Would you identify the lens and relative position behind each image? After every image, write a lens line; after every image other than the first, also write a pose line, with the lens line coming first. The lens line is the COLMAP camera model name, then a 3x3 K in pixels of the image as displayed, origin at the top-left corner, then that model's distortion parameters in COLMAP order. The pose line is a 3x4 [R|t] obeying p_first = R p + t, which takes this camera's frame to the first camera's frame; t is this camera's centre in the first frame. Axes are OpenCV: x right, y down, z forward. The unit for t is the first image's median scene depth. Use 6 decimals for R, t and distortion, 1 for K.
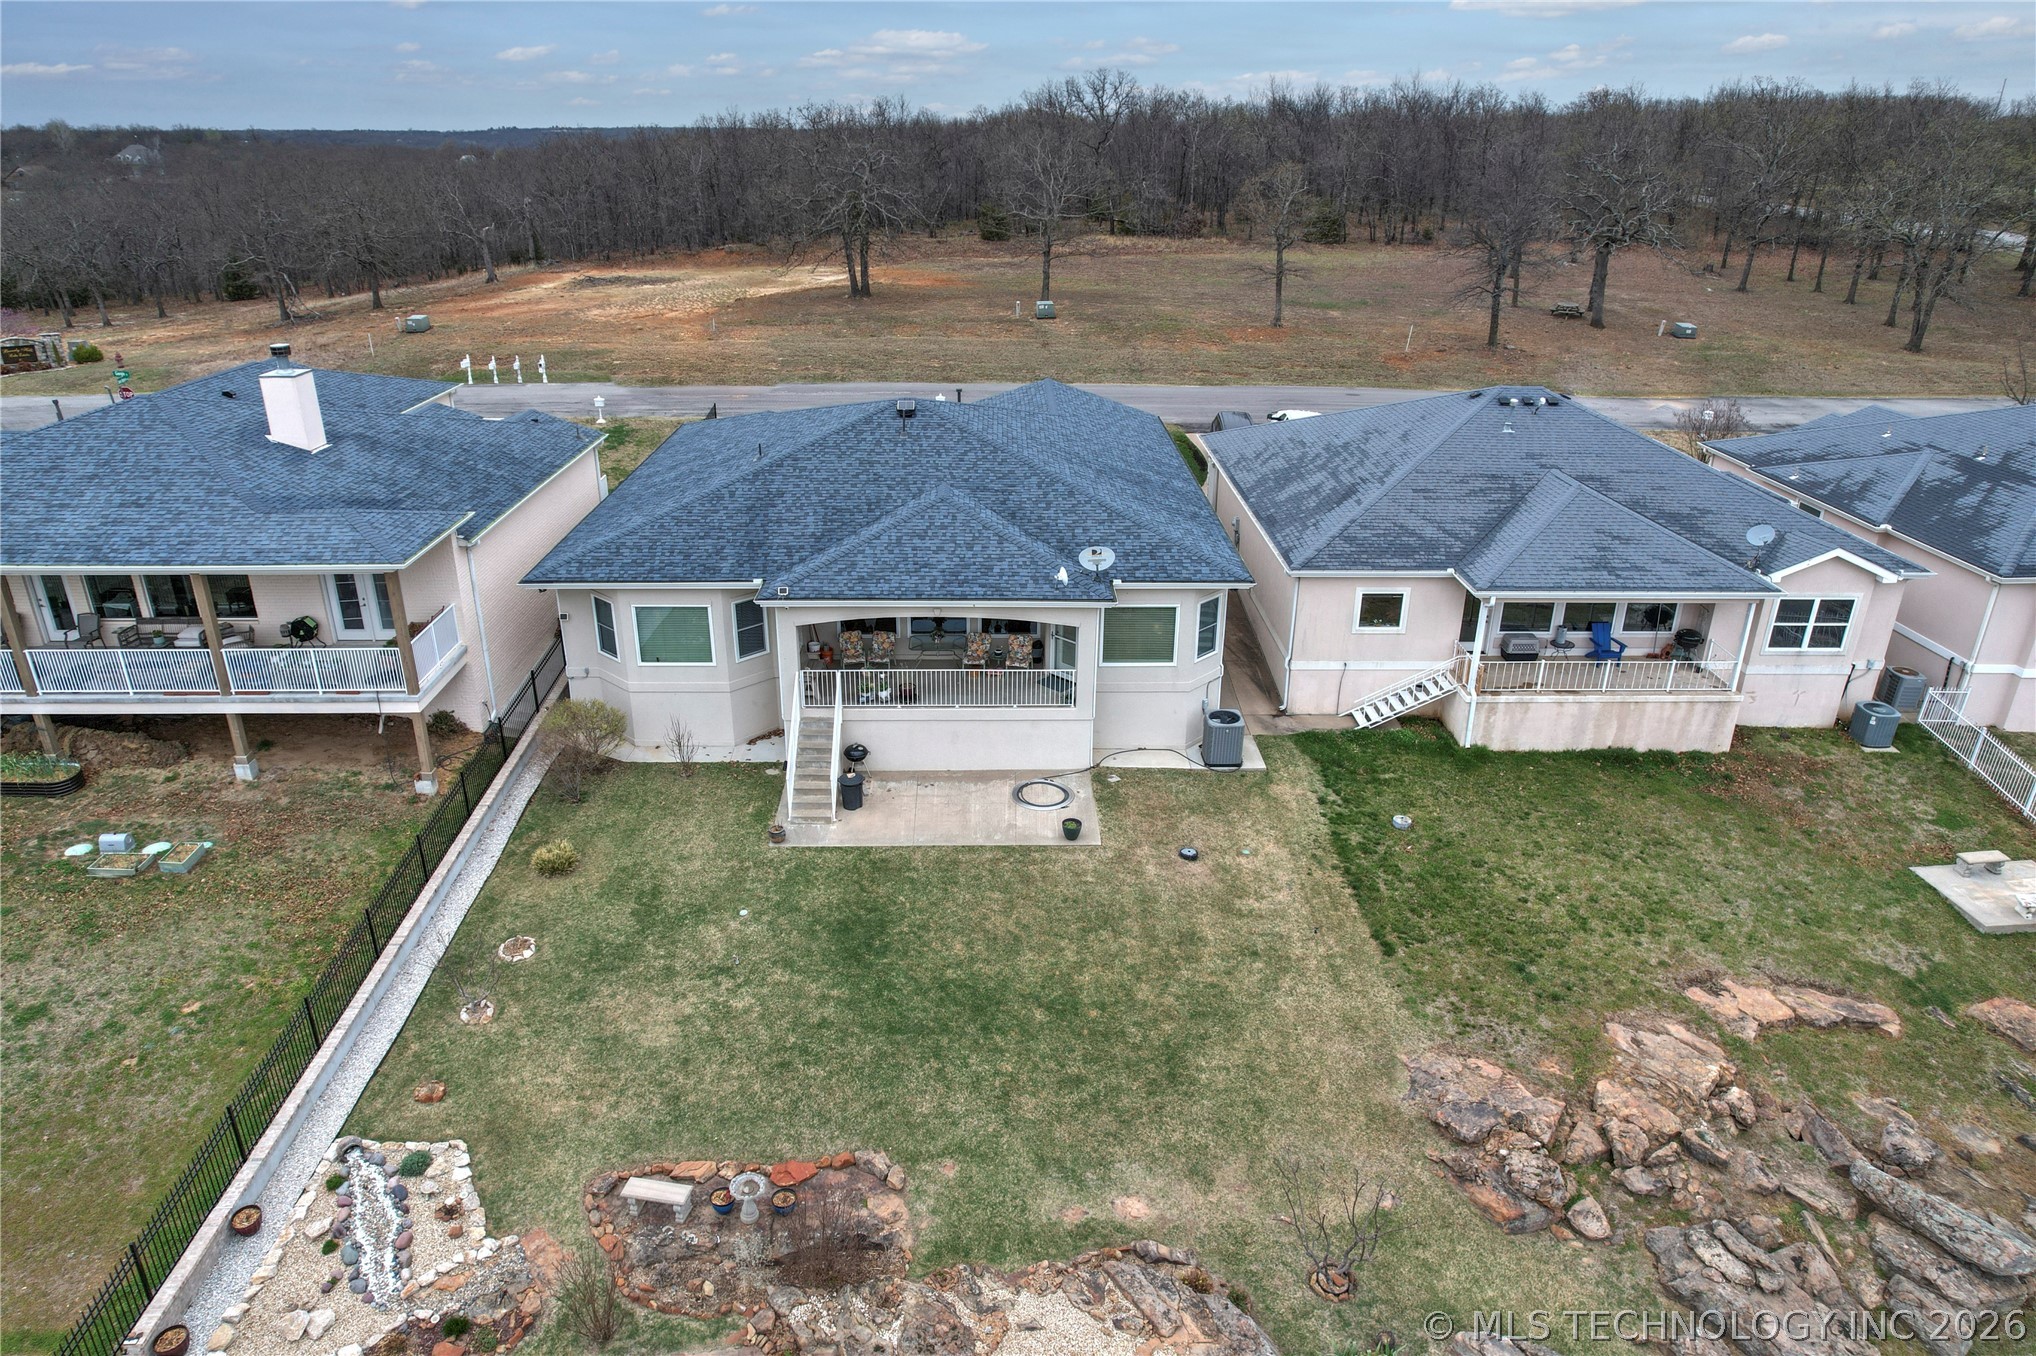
lens RADIAL K [[1281.8, 0, 1009.8], [0, 1281.8, 663.0], [0, 0, 1]] dist [-0.070190, 0.054322]
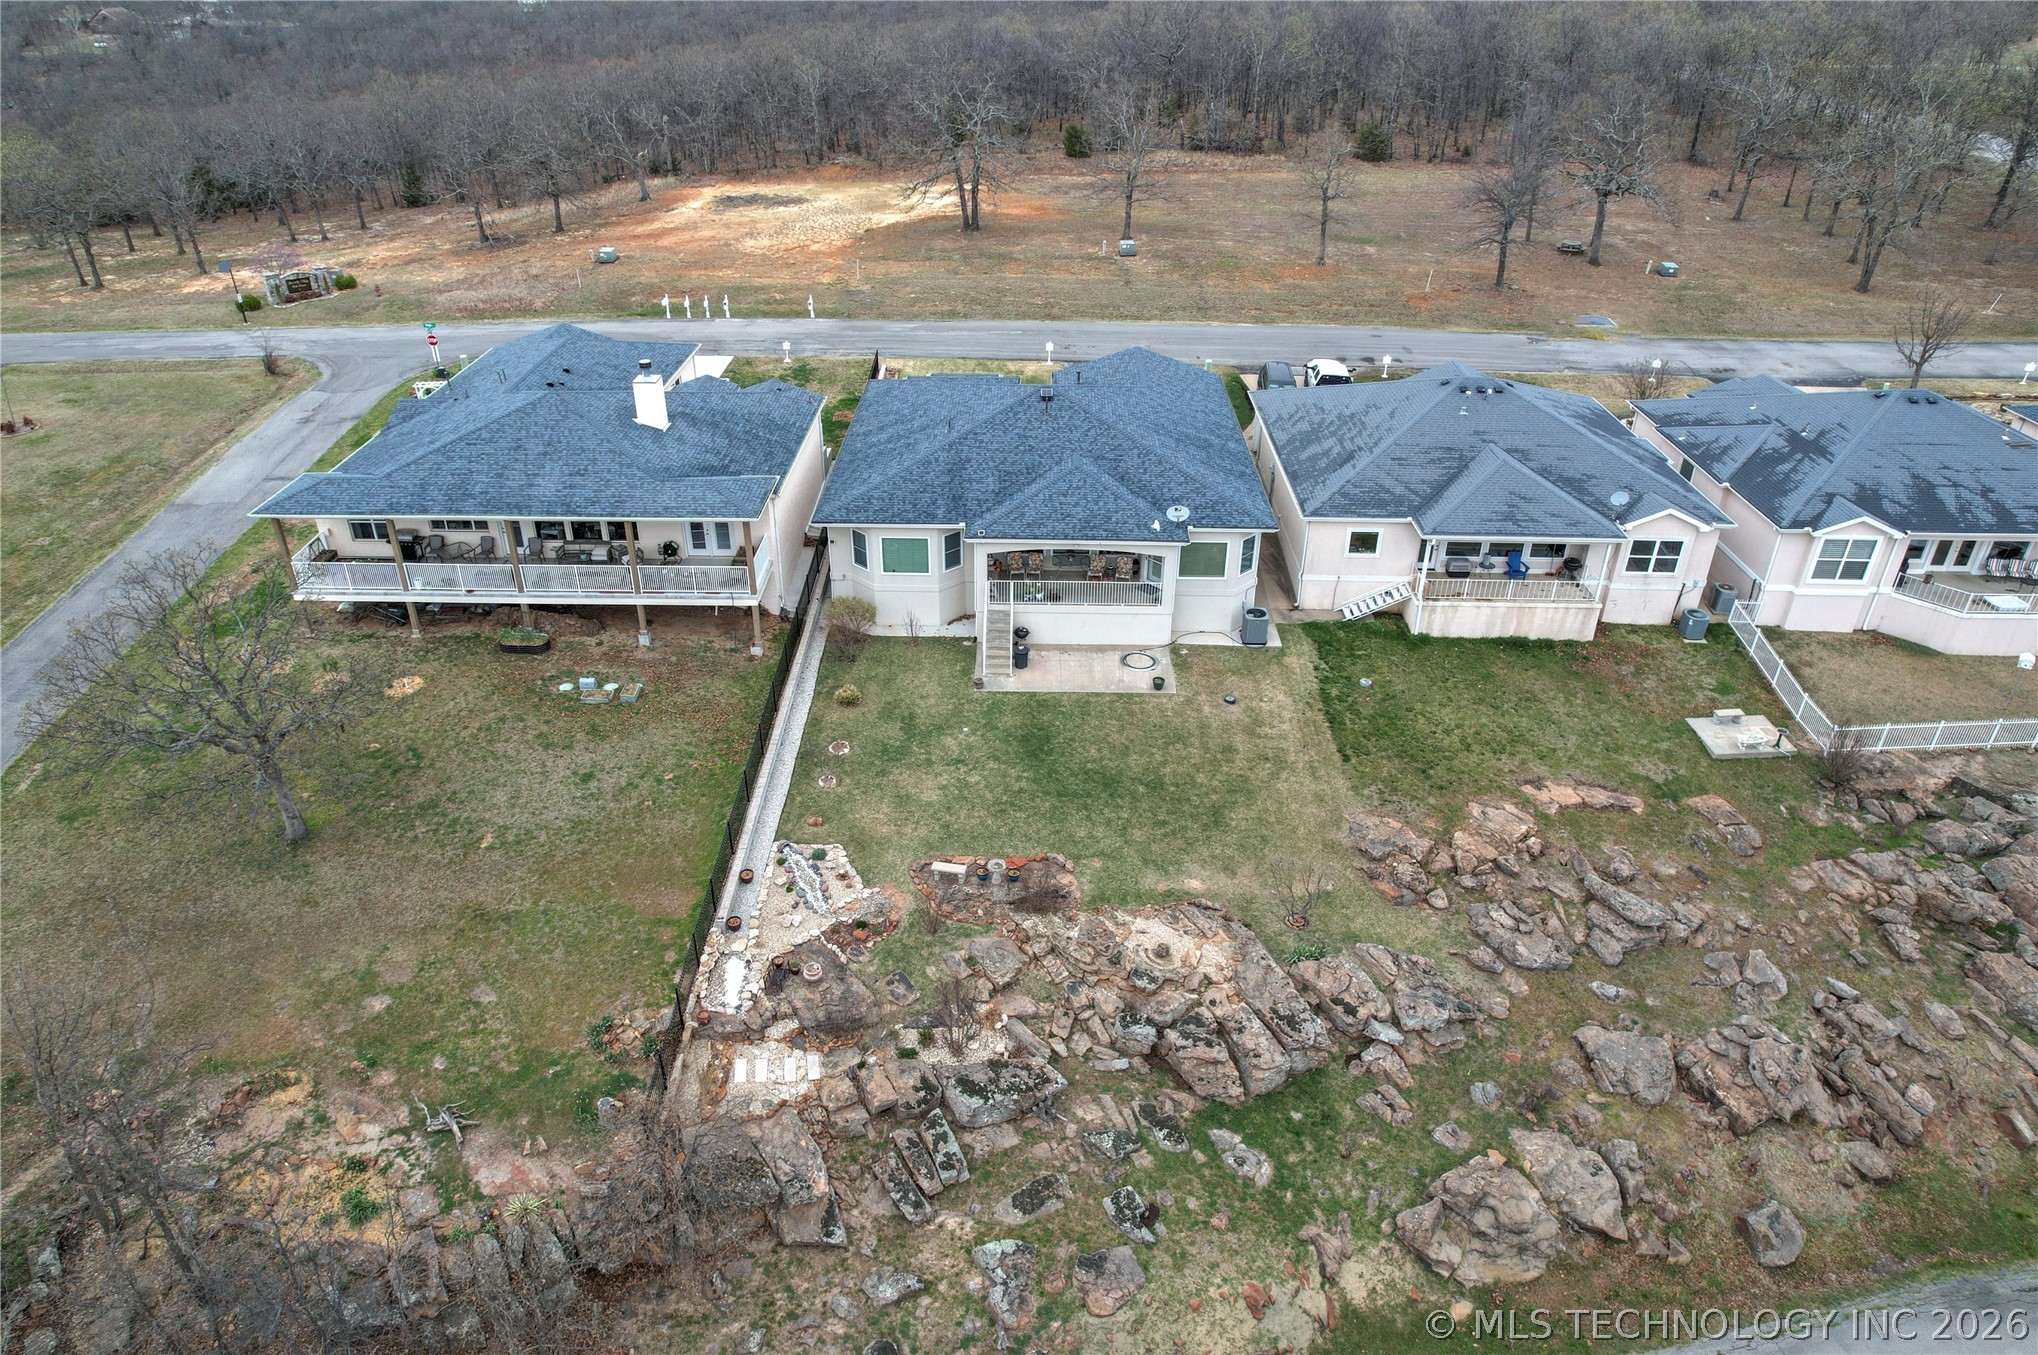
lens RADIAL K [[1283.0, 0, 1010.8], [0, 1283.0, 662.5], [0, 0, 1]] dist [-0.070190, 0.054322]
pose [[0.999200, 0.017794, -0.035815, -0.078489], [-0.013187, 0.992070, 0.124995, -0.094309], [0.037755, -0.124423, 0.991511, -0.599472]]
